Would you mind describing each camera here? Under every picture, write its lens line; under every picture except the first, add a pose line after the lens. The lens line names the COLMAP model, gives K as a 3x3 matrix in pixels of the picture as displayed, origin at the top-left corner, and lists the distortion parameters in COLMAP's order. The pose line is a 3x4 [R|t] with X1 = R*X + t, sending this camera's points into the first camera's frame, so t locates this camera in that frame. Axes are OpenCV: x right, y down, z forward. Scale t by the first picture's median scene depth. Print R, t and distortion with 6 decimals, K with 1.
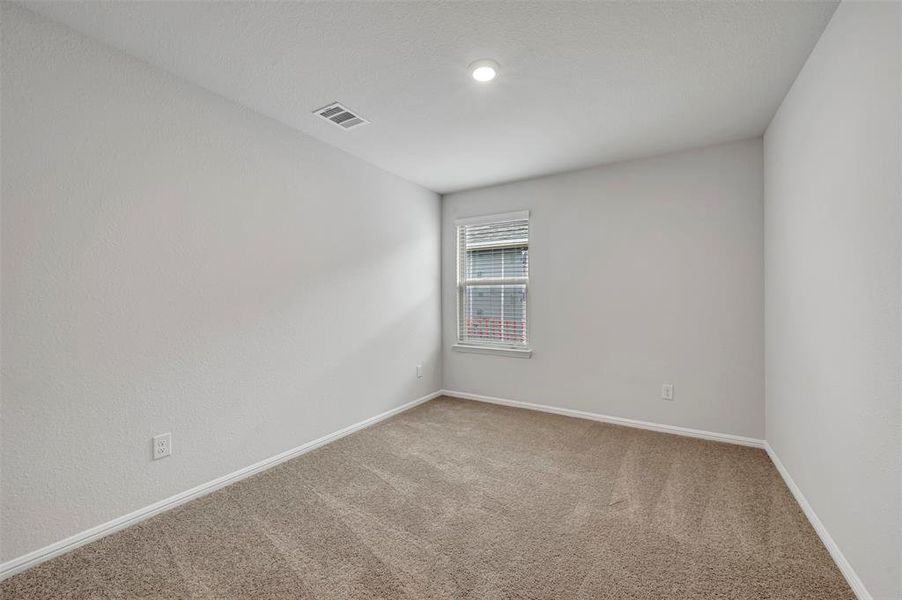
lens RADIAL K [[357.0, 0, 454.8], [0, 357.0, 300.8], [0, 0, 1]] dist [-0.001036, -0.000075]
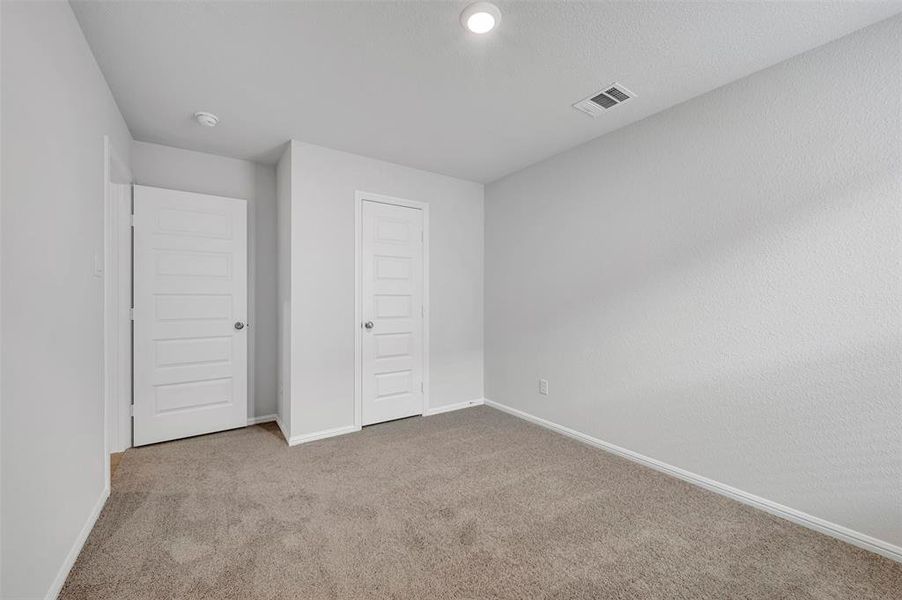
lens RADIAL K [[357.0, 0, 454.8], [0, 357.0, 300.8], [0, 0, 1]] dist [-0.001036, -0.000075]
pose [[-0.414367, 0.004649, -0.910098, 0.677071], [-0.002492, 0.999977, 0.006243, -0.003549], [0.910107, 0.004855, -0.414346, 1.019962]]
